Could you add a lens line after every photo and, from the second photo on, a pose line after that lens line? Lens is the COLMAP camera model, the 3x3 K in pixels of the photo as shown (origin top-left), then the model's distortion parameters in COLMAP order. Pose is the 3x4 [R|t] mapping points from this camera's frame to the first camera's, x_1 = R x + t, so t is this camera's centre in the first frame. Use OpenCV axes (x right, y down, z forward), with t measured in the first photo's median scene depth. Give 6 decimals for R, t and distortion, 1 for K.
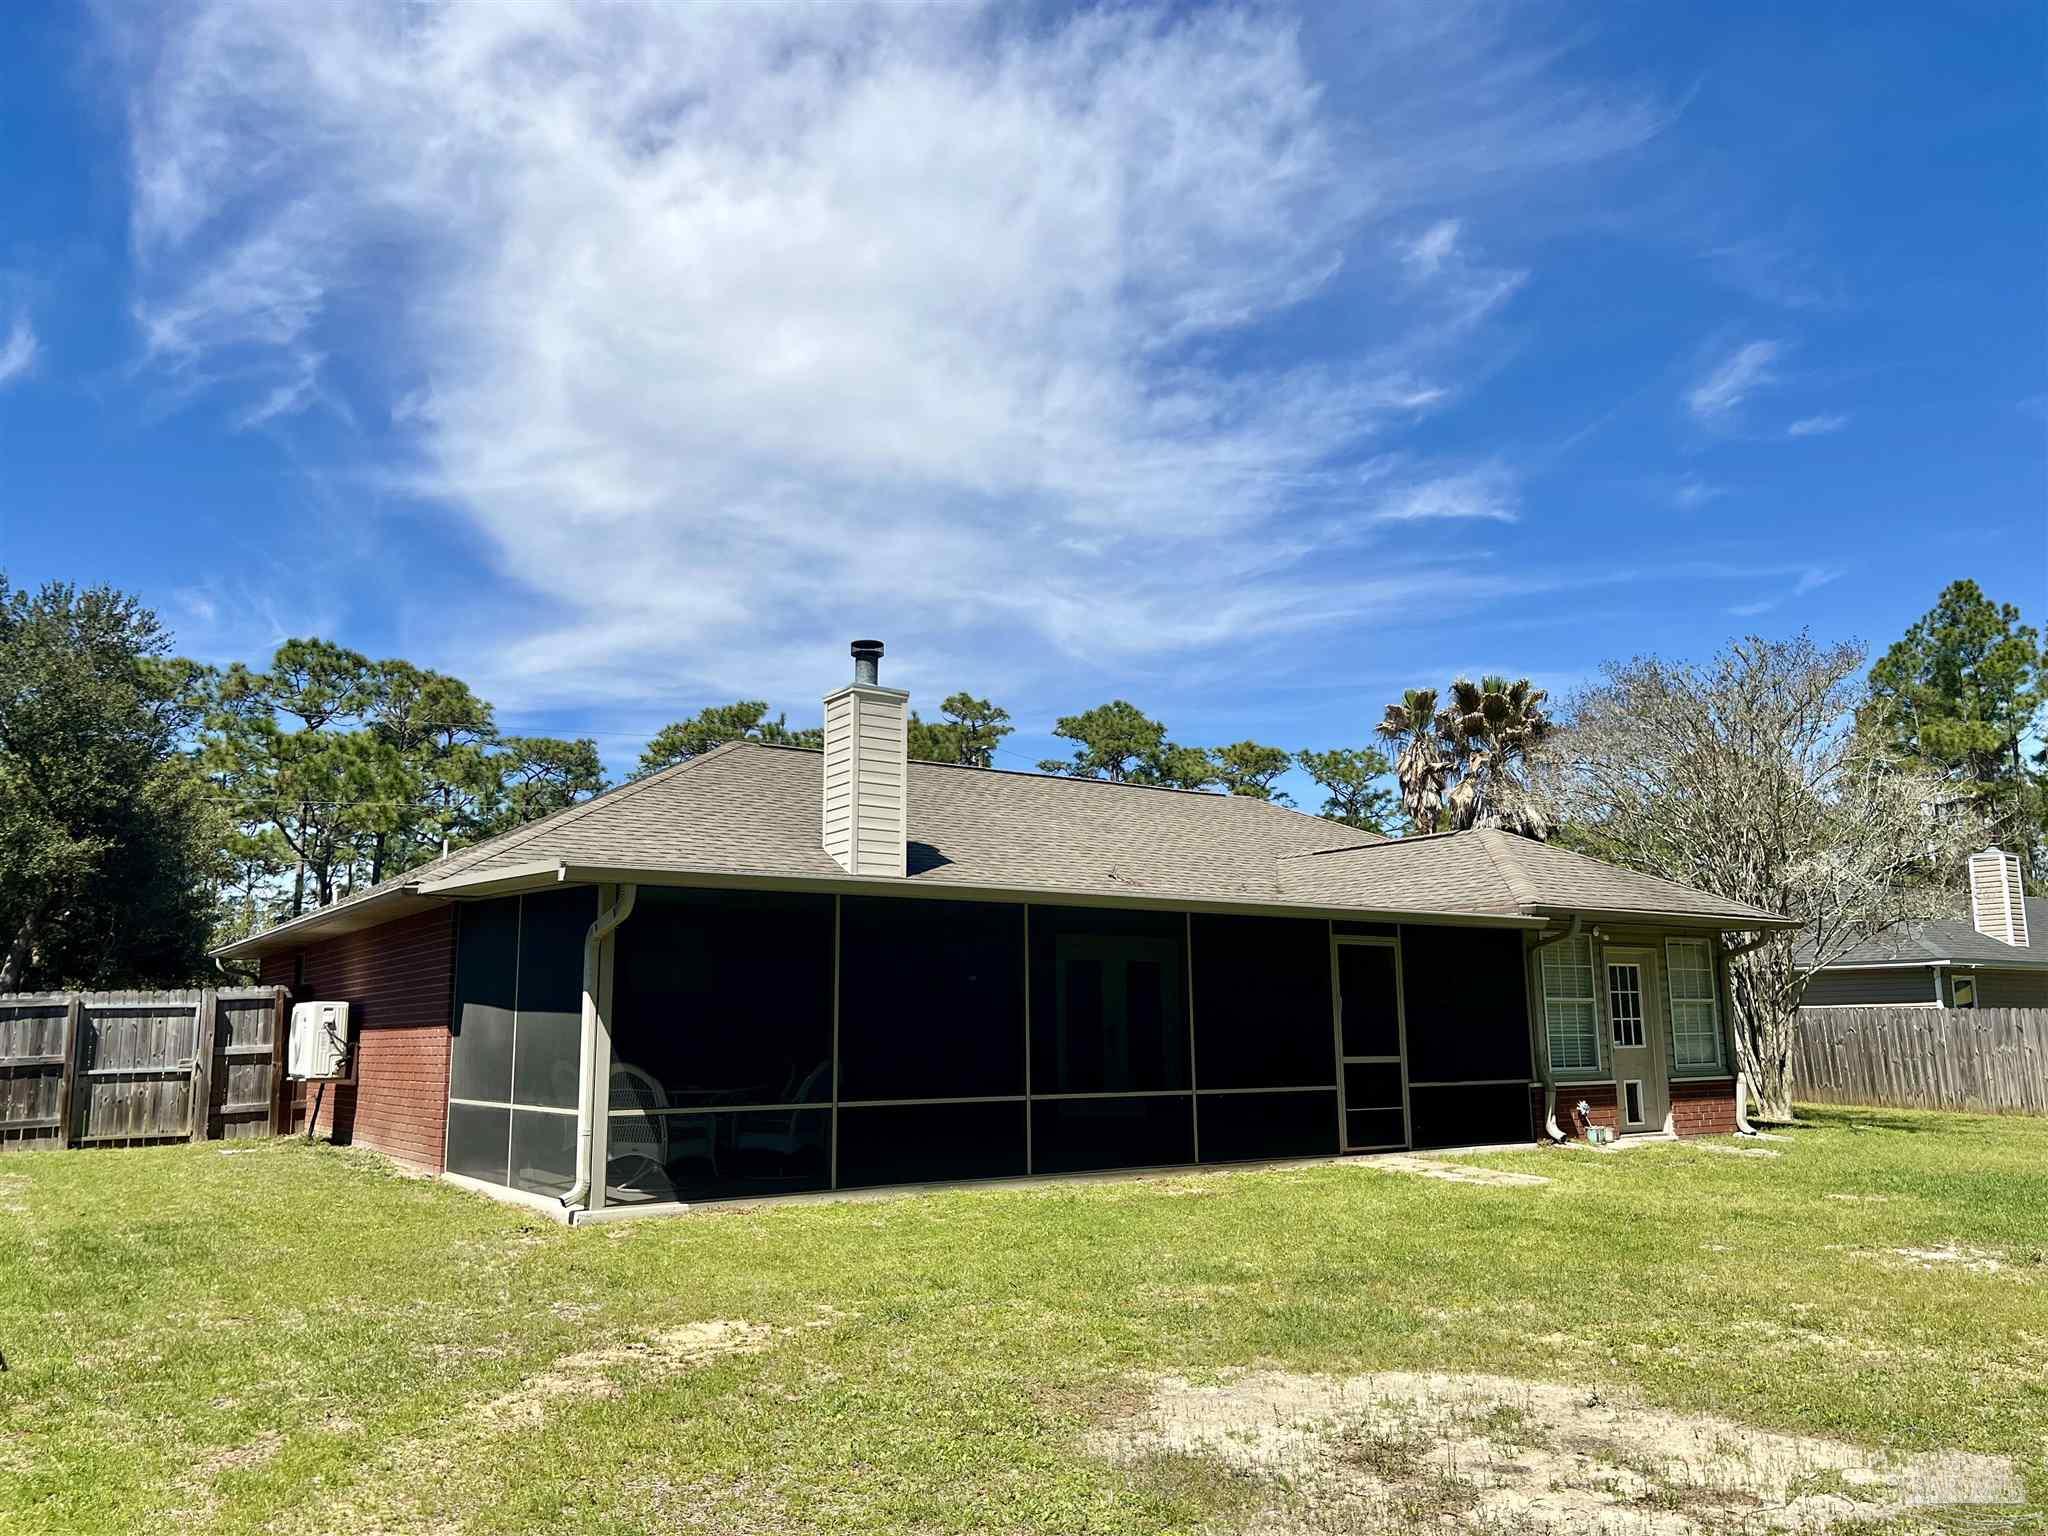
lens RADIAL K [[1525.6, 0, 1020.3], [0, 1525.6, 804.1], [0, 0, 1]] dist [0.091431, -0.119318]
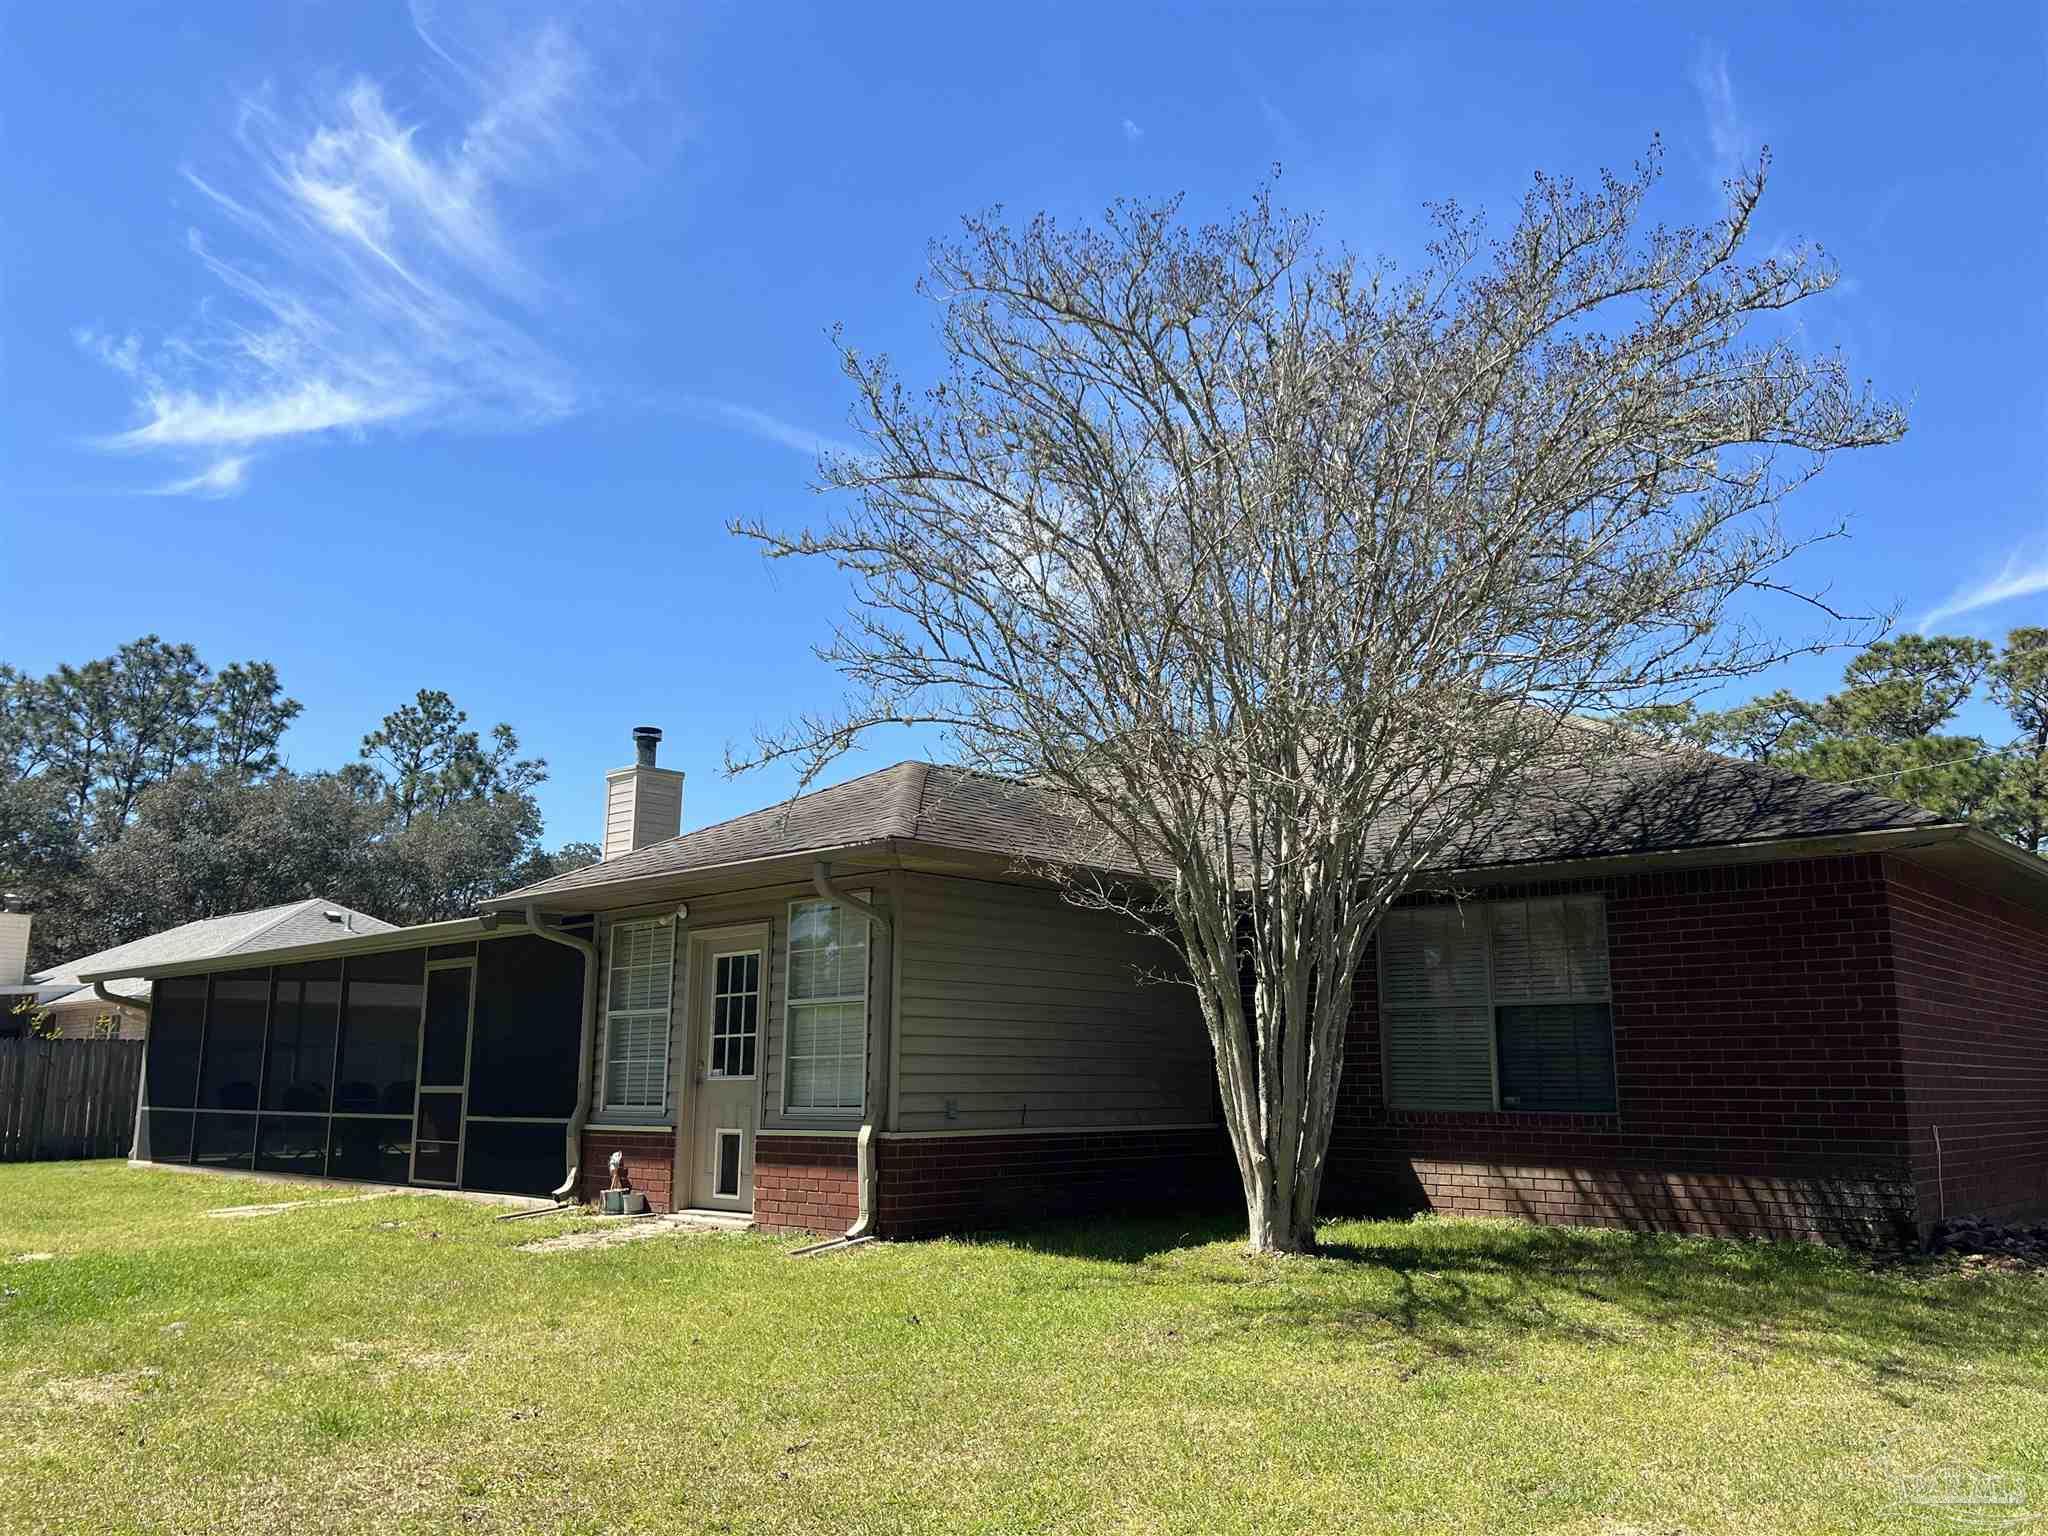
lens RADIAL K [[1525.6, 0, 1020.3], [0, 1525.6, 804.1], [0, 0, 1]] dist [0.091431, -0.119318]
pose [[0.216995, -0.160527, -0.962883, 1.080256], [0.146309, 0.980592, -0.130507, 0.146762], [0.965146, -0.112559, 0.236270, 0.981890]]
